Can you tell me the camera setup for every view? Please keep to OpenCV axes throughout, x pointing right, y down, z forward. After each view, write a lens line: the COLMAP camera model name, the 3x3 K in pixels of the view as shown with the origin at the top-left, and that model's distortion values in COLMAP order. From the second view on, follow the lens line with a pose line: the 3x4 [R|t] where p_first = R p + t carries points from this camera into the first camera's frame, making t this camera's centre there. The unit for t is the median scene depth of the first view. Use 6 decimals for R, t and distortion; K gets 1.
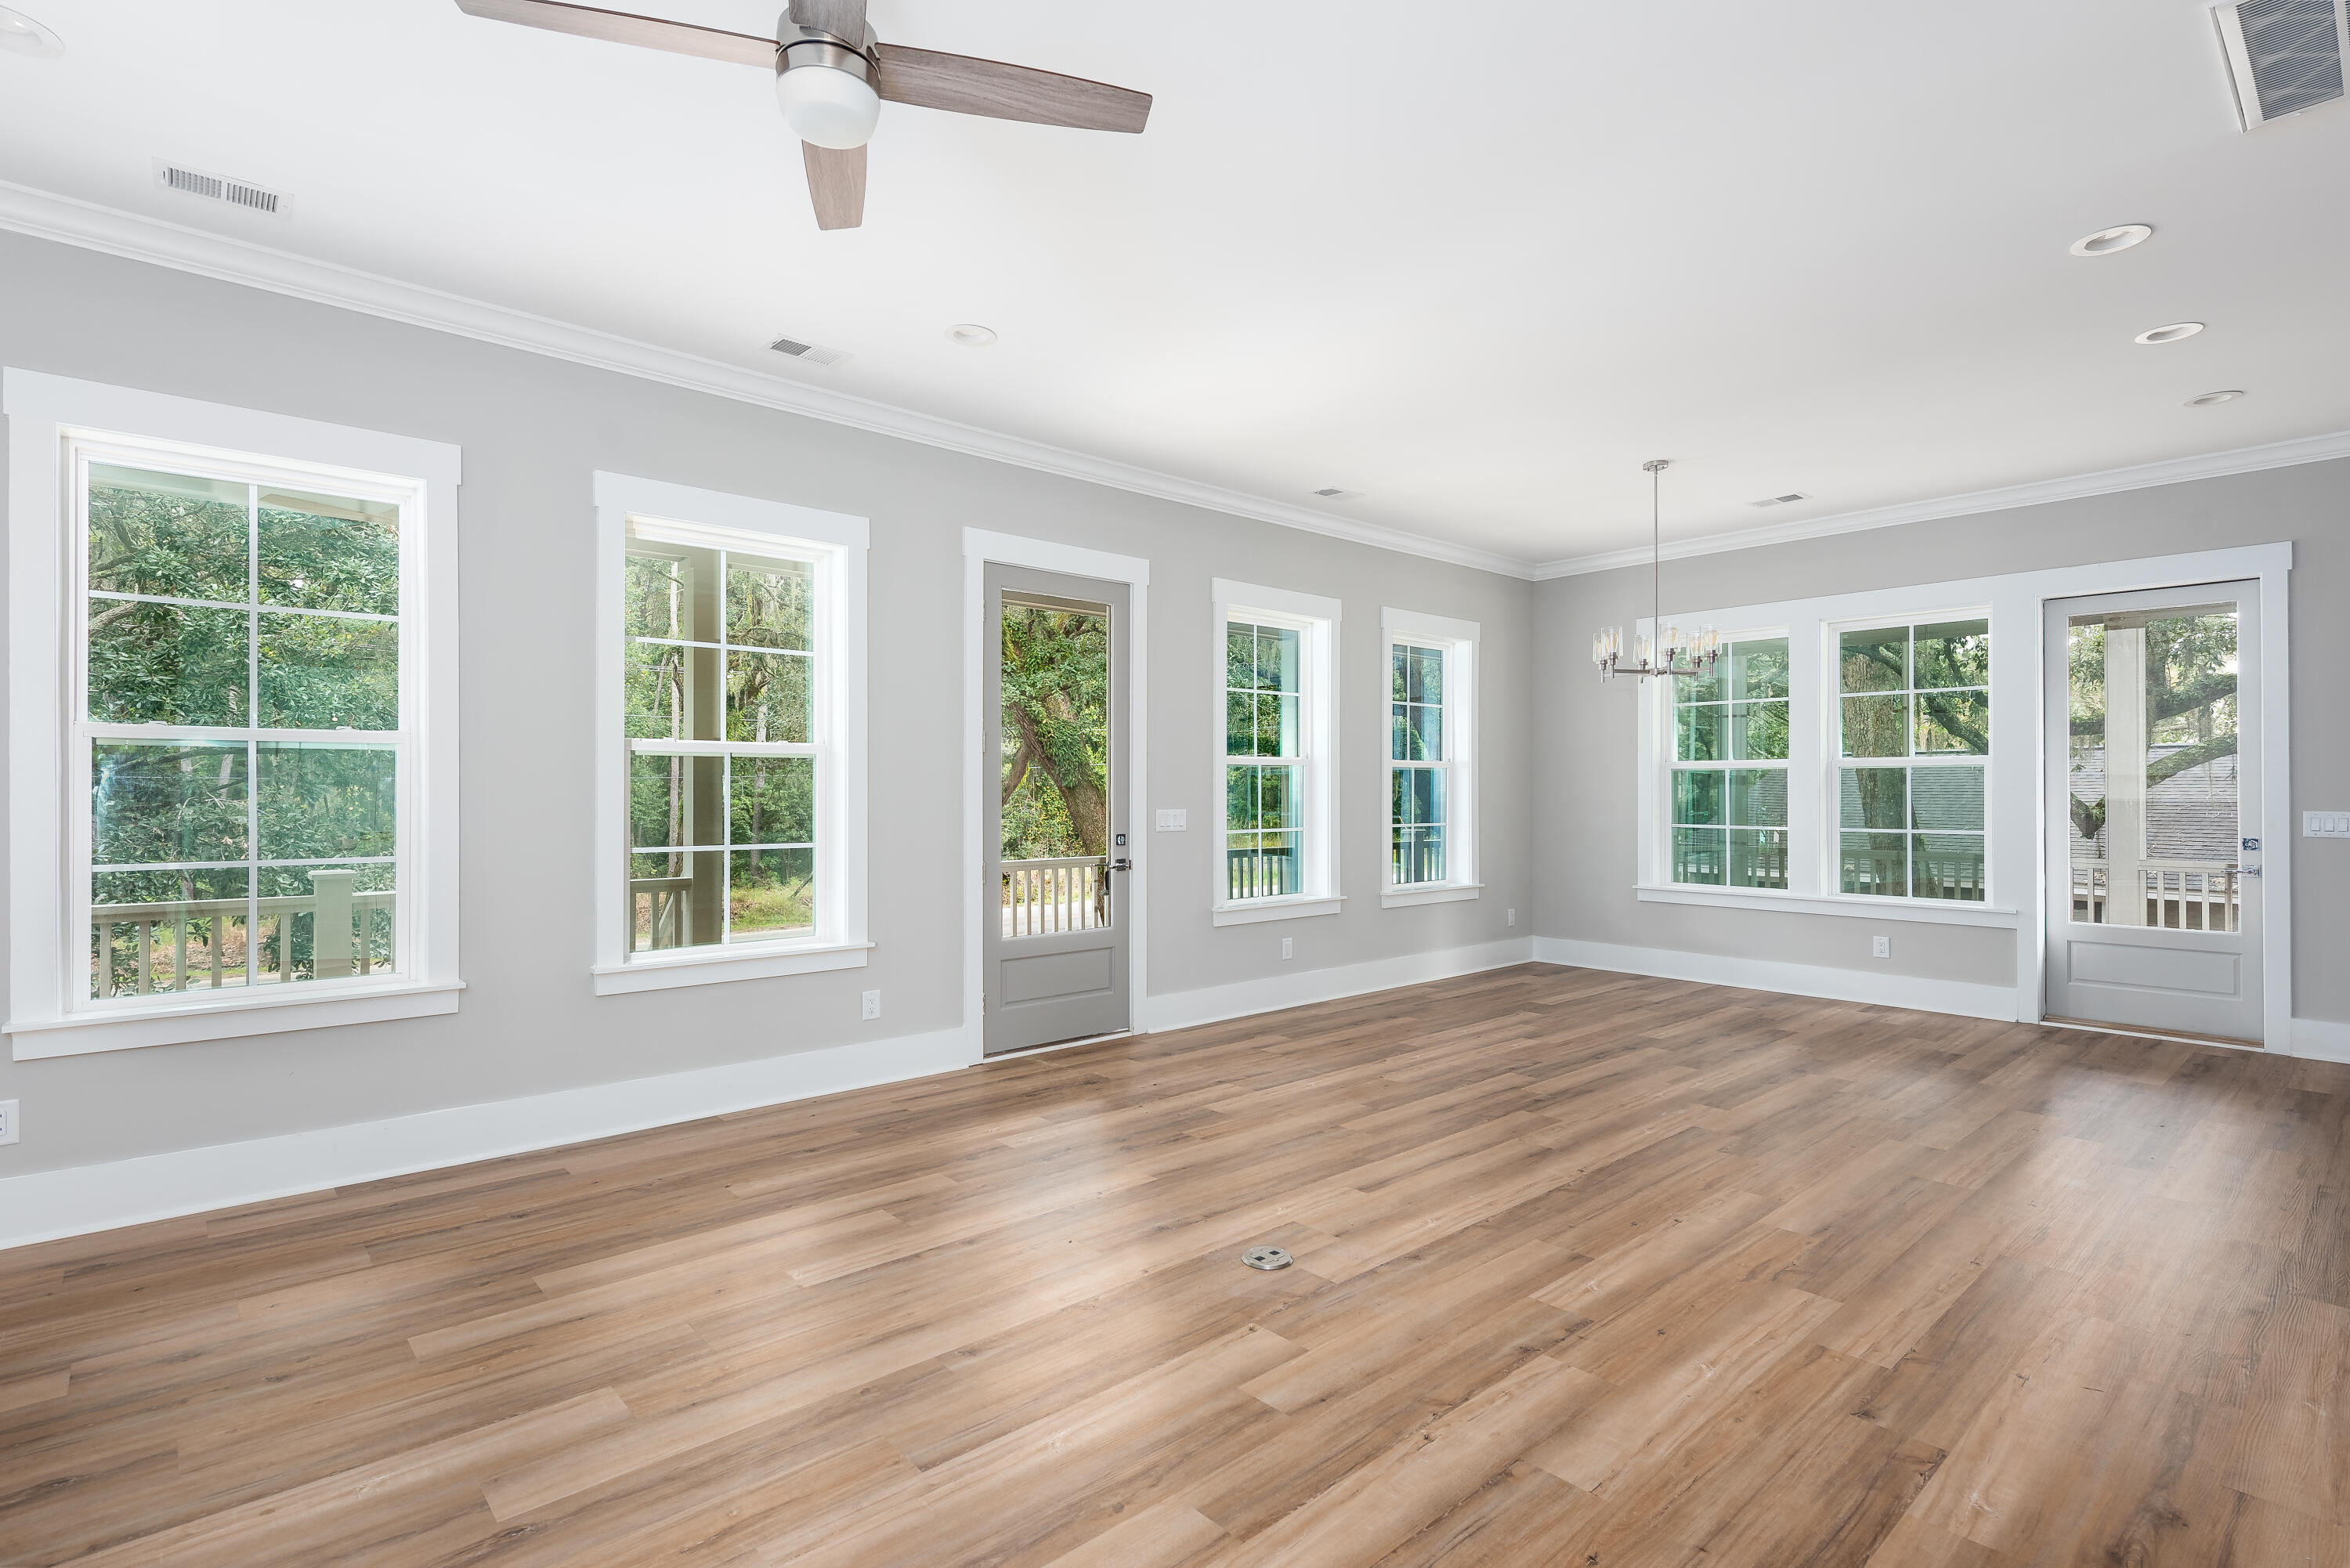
lens RADIAL K [[1161.2, 0, 1077.6], [0, 1161.2, 782.2], [0, 0, 1]] dist [-0.000346, -0.000411]
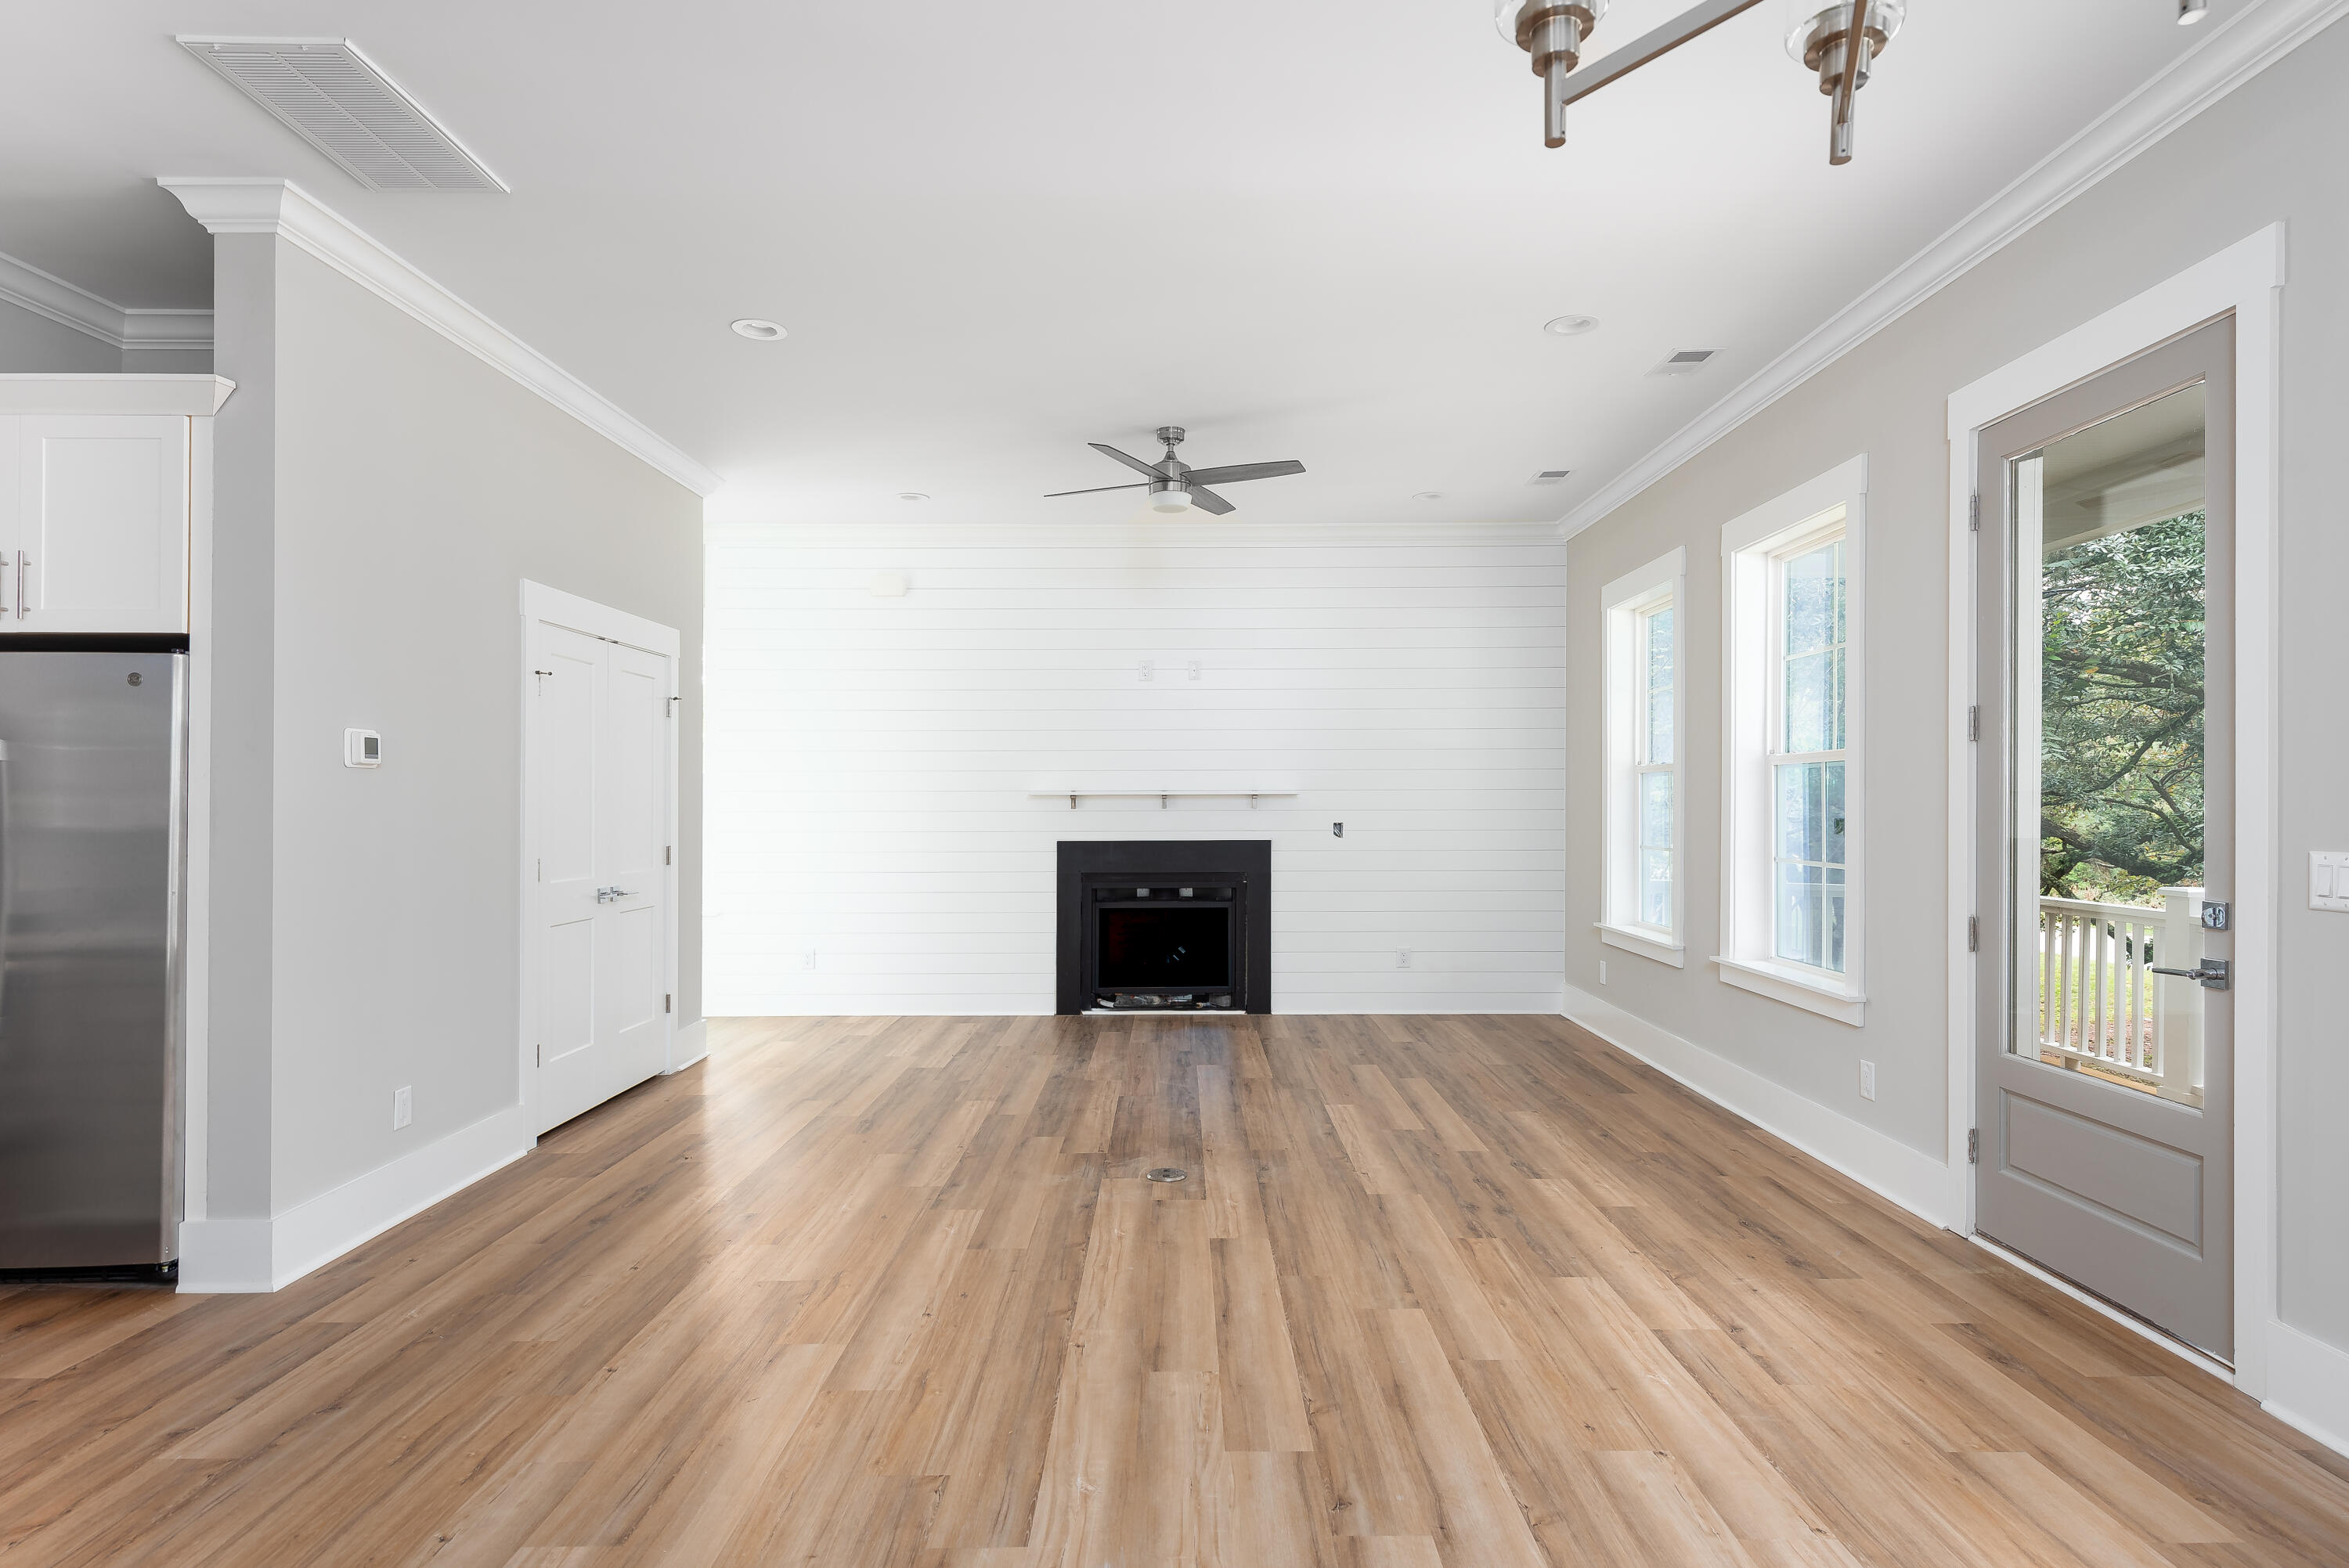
lens RADIAL K [[1160.7, 0, 1172.8], [0, 1160.7, 799.3], [0, 0, 1]] dist [-0.000346, -0.000411]
pose [[-0.621666, -0.000084, -0.783283, 0.901342], [0.007599, 0.999952, -0.006138, 0.007003], [0.783246, -0.009768, -0.621635, 1.408663]]
